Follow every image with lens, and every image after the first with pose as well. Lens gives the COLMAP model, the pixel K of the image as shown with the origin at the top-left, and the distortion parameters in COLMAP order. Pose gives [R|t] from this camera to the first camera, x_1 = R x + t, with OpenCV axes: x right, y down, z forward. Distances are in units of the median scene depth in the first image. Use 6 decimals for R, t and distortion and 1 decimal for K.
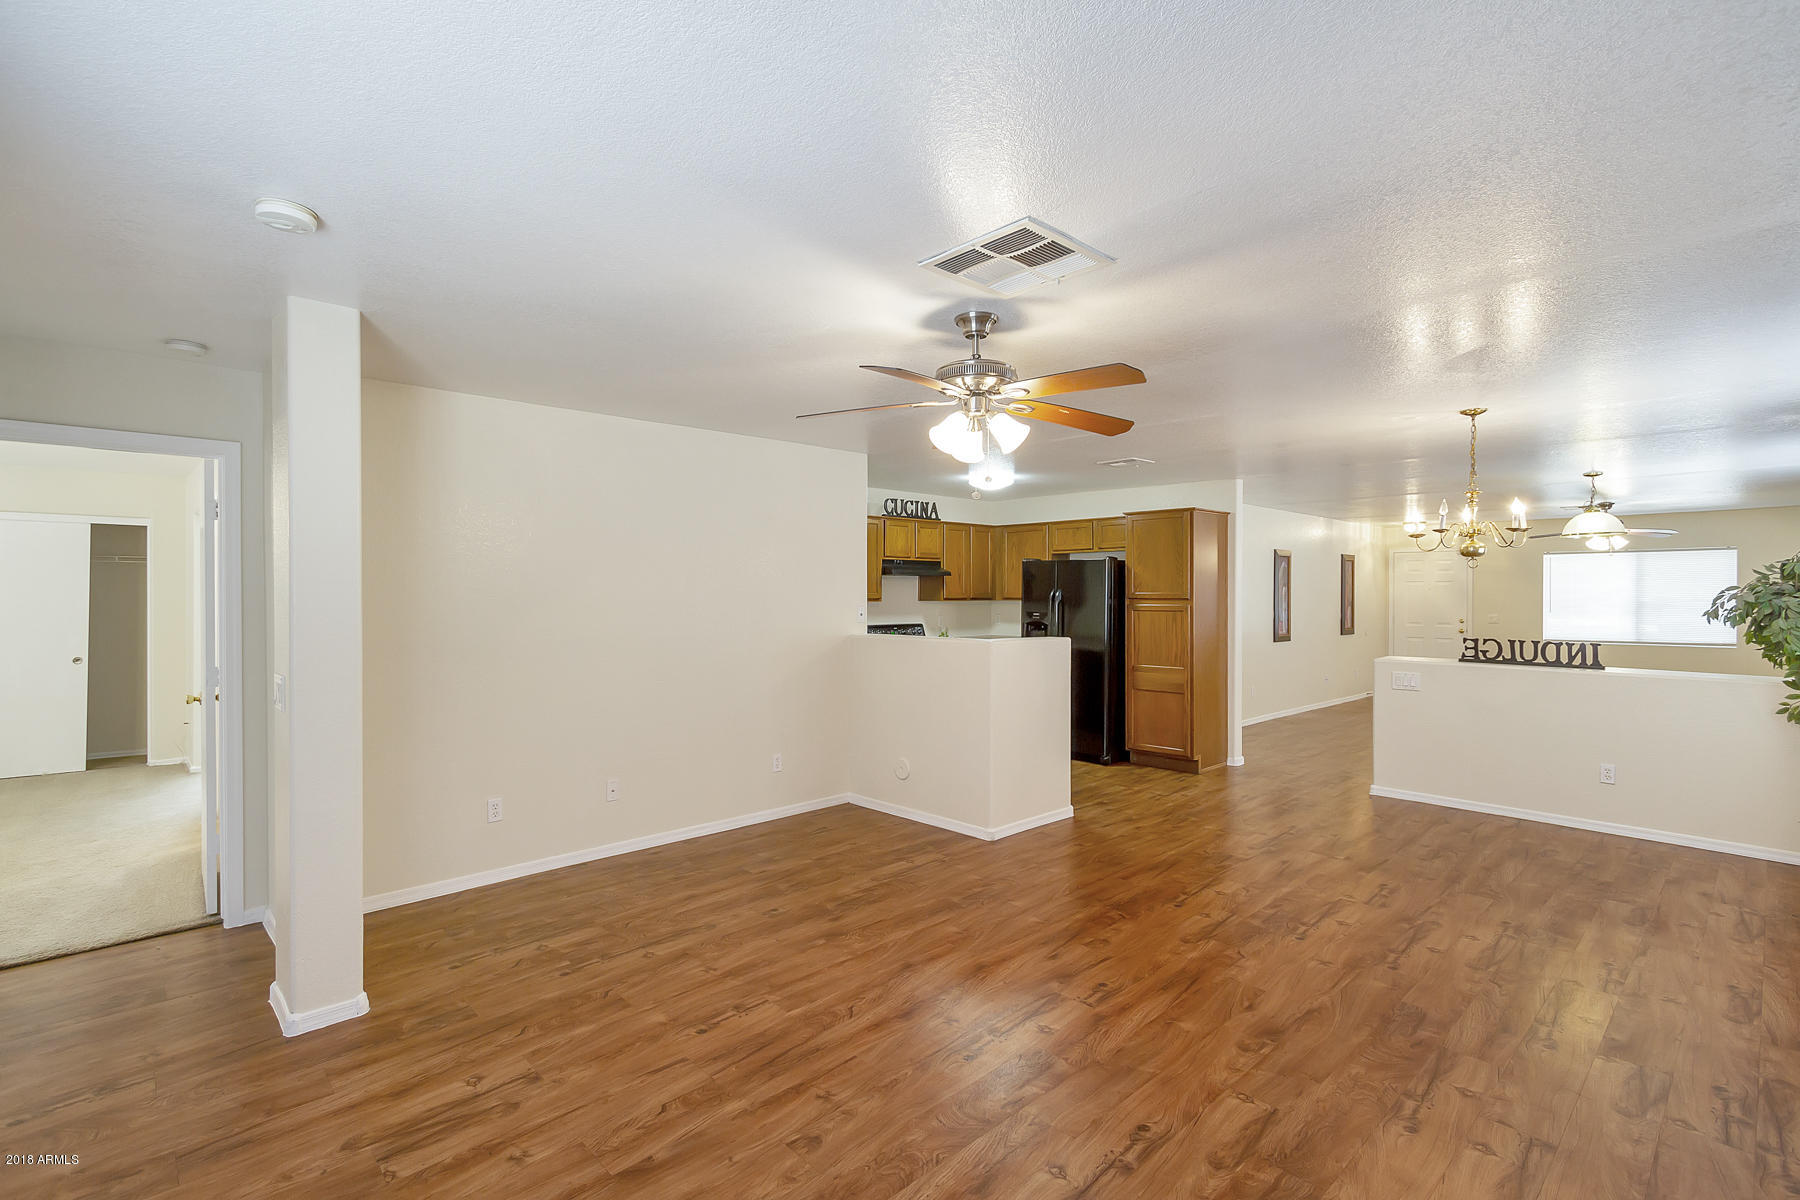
lens RADIAL K [[840.7, 0, 904.4], [0, 840.7, 595.2], [0, 0, 1]] dist [-0.000722, -0.000187]
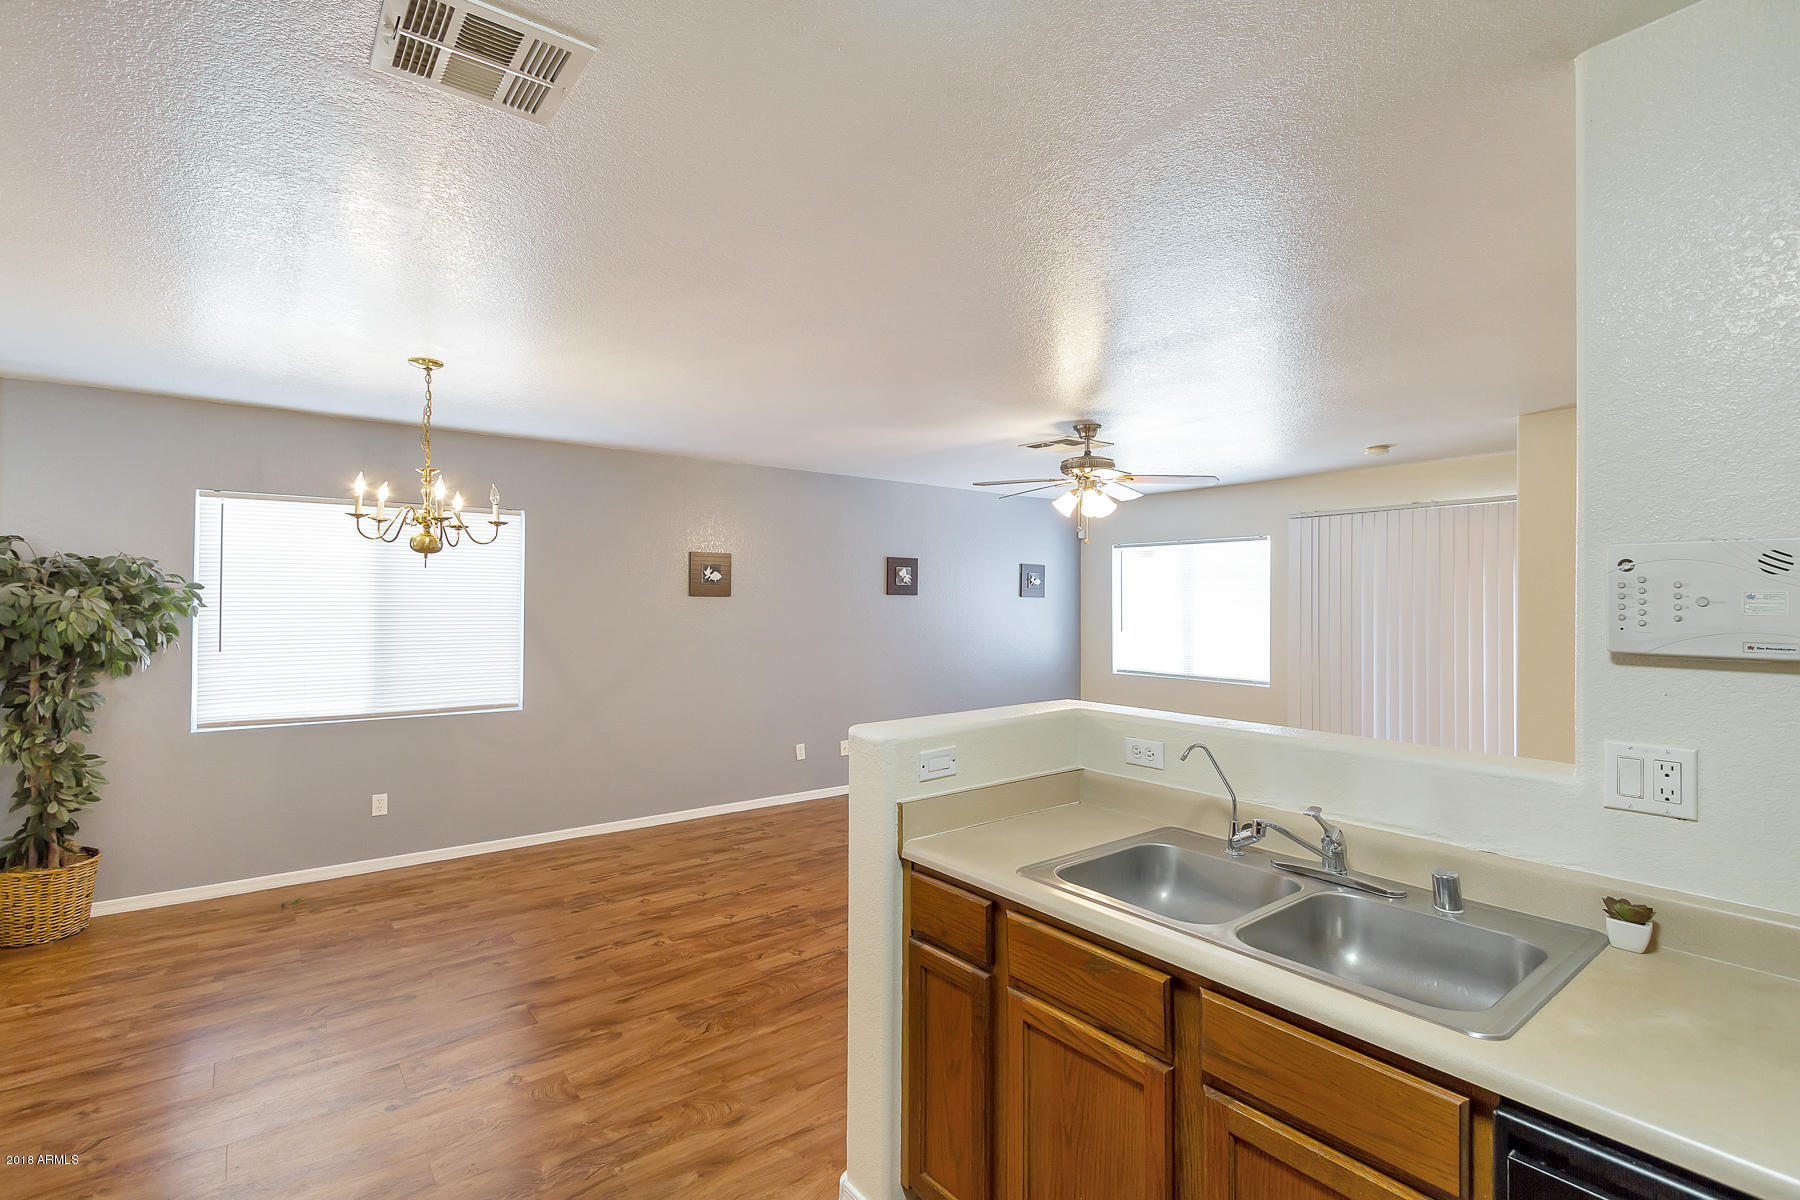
lens RADIAL K [[840.7, 0, 904.4], [0, 840.7, 595.2], [0, 0, 1]] dist [-0.000722, -0.000187]
pose [[-0.994027, -0.006138, 0.108958, 0.125588], [-0.006356, 0.999978, -0.001655, -0.004197], [-0.108946, -0.002338, -0.994045, 1.286708]]
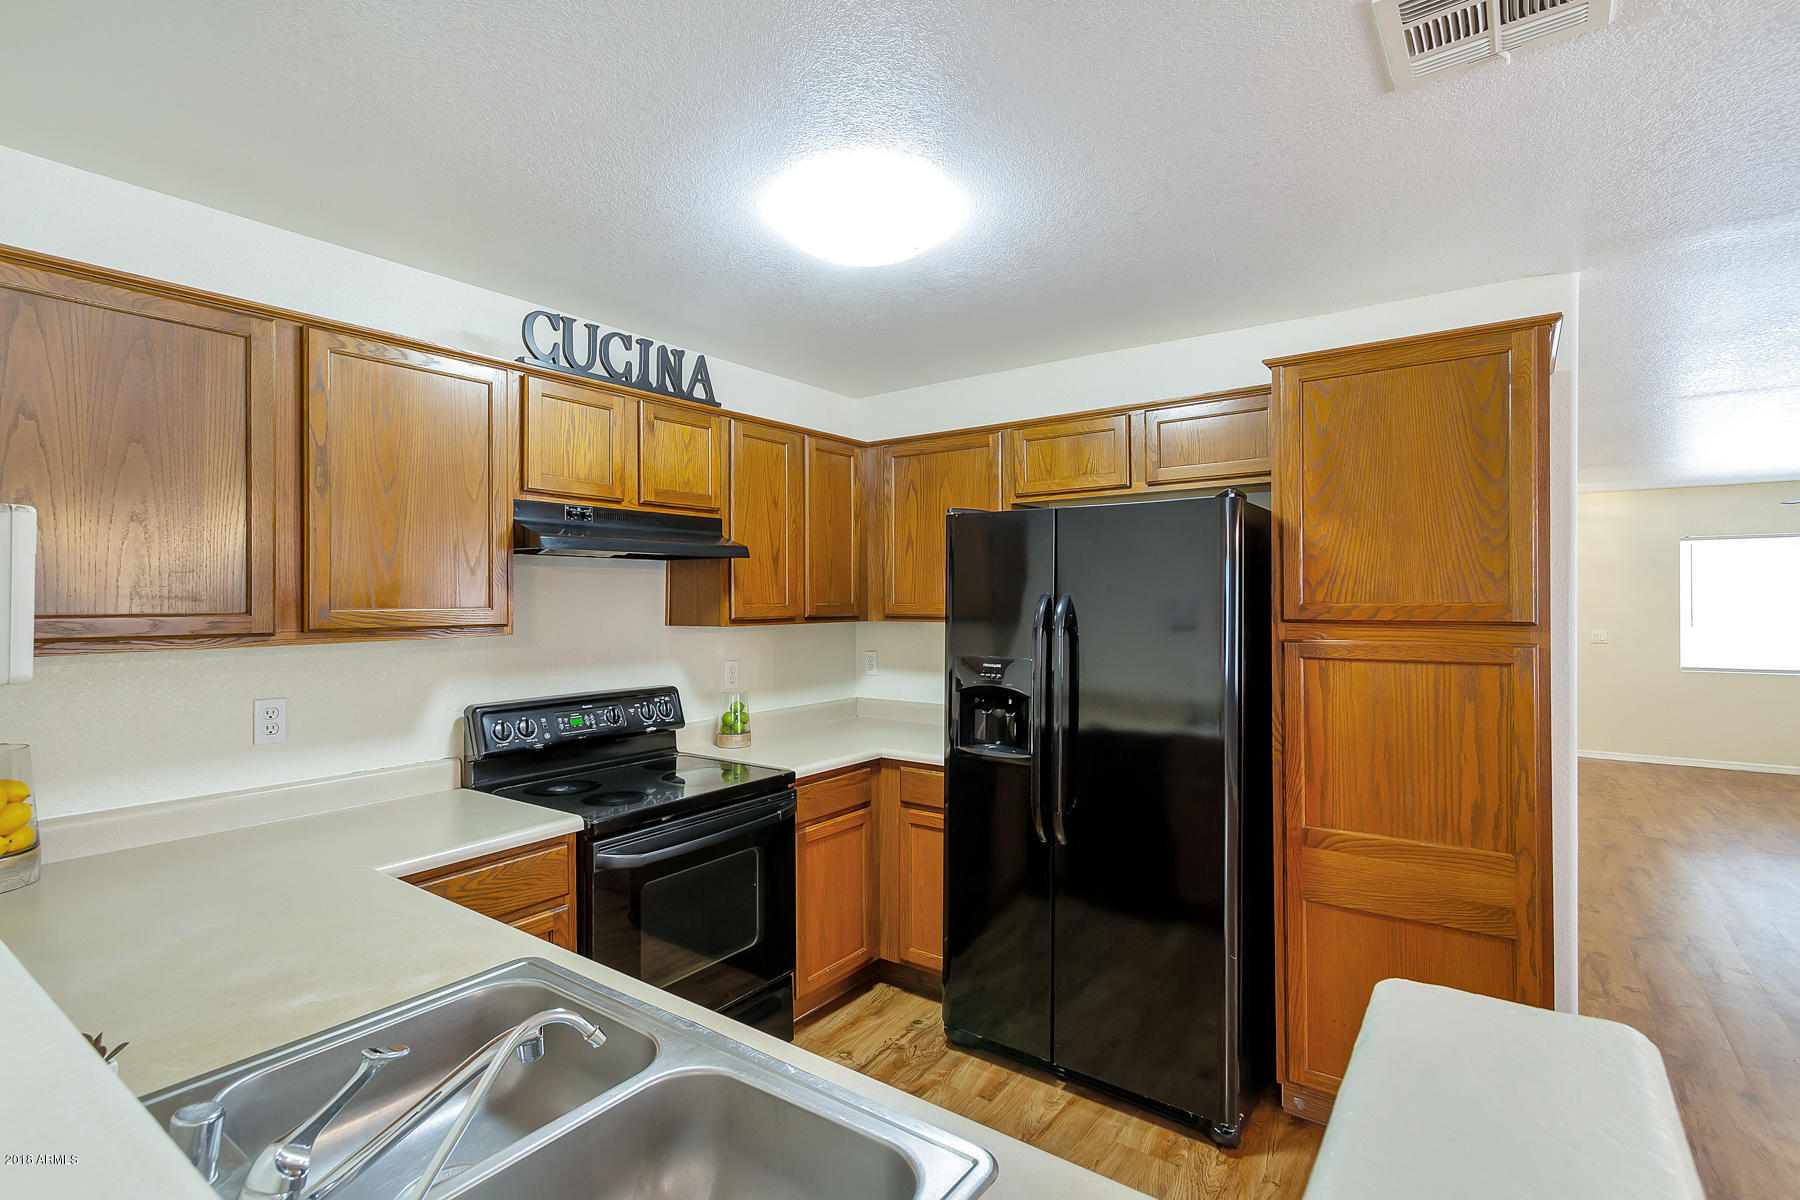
lens RADIAL K [[840.7, 0, 904.4], [0, 840.7, 595.2], [0, 0, 1]] dist [-0.000722, -0.000187]
pose [[0.986351, -0.003693, 0.164616, 0.065586], [0.005210, 0.999948, -0.008784, -0.003181], [-0.164575, 0.009522, 0.986319, 0.662587]]
